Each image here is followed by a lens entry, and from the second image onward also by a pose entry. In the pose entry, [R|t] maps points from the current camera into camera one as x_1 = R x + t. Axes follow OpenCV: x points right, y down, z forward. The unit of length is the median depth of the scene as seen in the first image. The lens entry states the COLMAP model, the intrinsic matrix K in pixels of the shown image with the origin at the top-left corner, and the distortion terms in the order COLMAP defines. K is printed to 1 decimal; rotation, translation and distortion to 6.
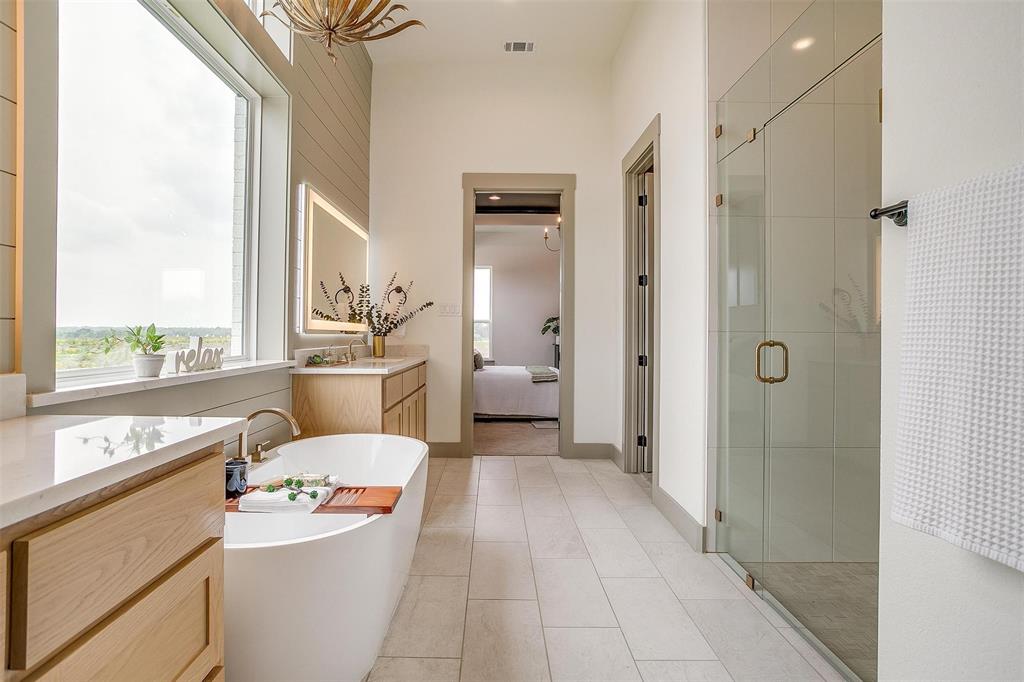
lens RADIAL K [[494.8, 0, 509.6], [0, 494.8, 335.6], [0, 0, 1]] dist [-0.035918, 0.025619]
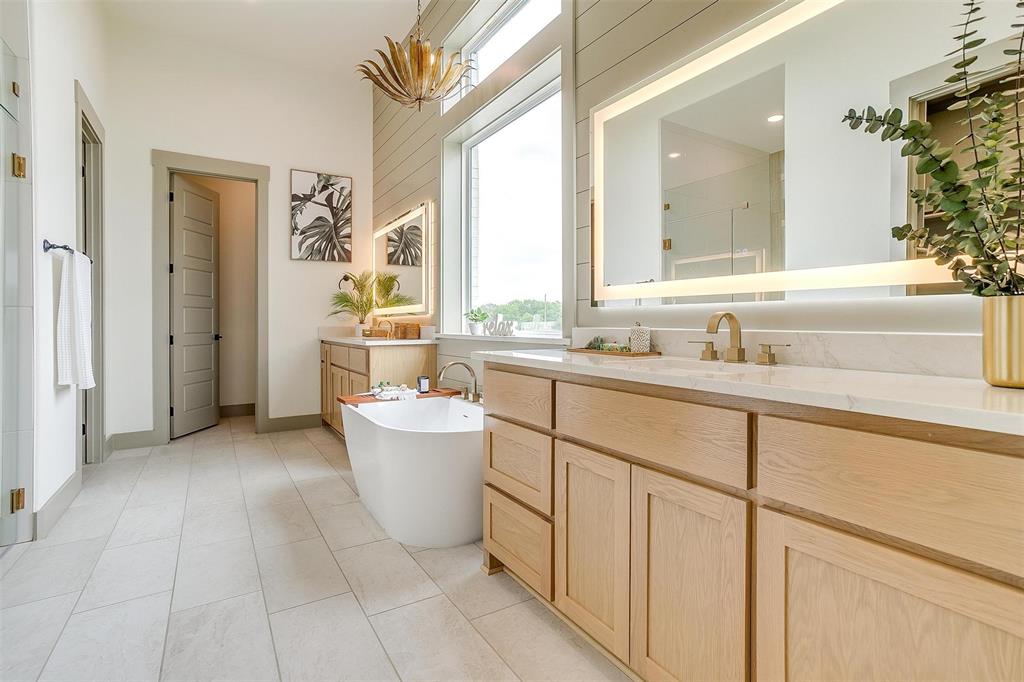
lens RADIAL K [[494.8, 0, 508.7], [0, 494.8, 338.3], [0, 0, 1]] dist [-0.035918, 0.025619]
pose [[-0.868948, 0.004127, -0.494887, 0.109703], [-0.009969, 0.999616, 0.025841, 0.039832], [0.494803, 0.027388, -0.868573, 2.358910]]
